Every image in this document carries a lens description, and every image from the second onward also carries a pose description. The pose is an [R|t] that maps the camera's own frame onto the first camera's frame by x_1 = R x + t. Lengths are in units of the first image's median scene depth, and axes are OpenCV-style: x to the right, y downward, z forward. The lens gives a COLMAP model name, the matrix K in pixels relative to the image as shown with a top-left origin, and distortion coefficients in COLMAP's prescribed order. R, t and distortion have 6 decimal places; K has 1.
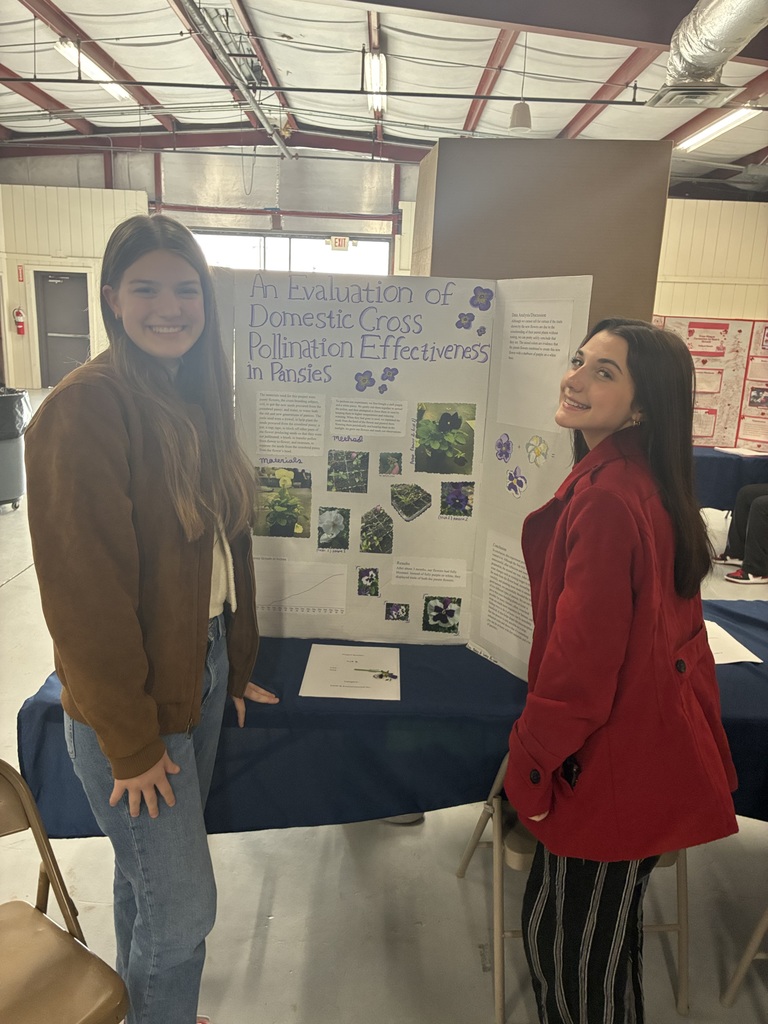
lens RADIAL K [[748.5, 0, 384.0], [0, 748.5, 512.0], [0, 0, 1]] dist [0.005332, 0.001284]
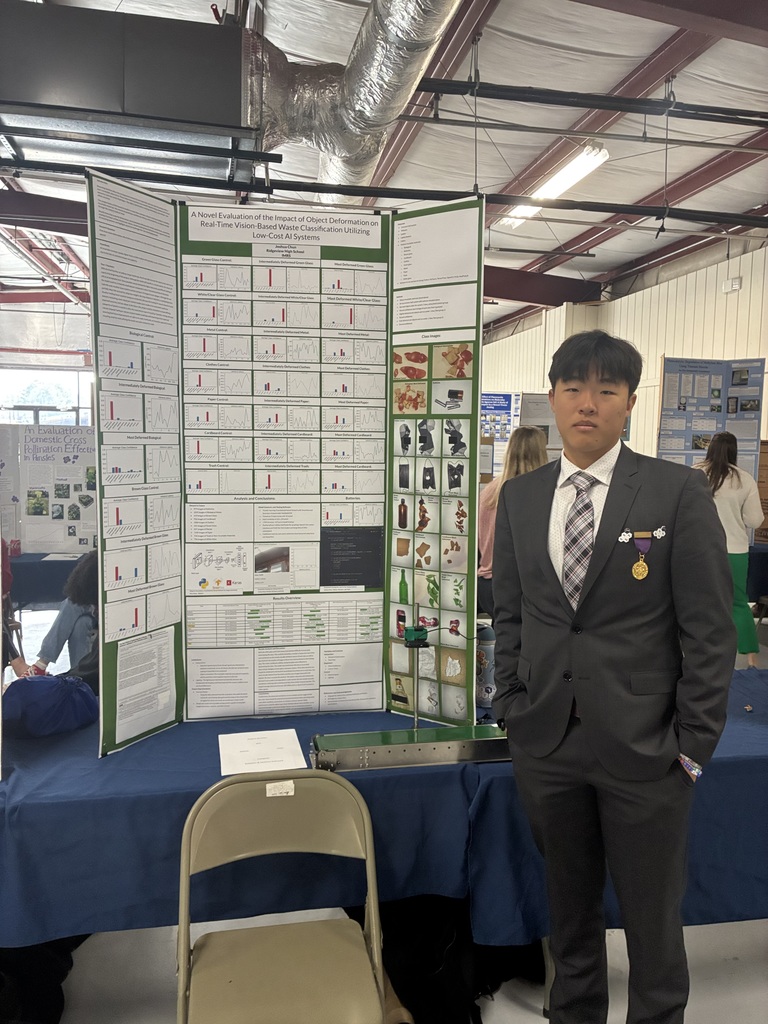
lens RADIAL K [[748.5, 0, 384.0], [0, 748.5, 512.0], [0, 0, 1]] dist [0.005332, 0.001284]
pose [[0.978654, -0.039755, 0.201635, 0.095315], [0.068334, 0.988236, -0.136821, 0.083025], [-0.193824, 0.147679, 0.969857, -0.332787]]
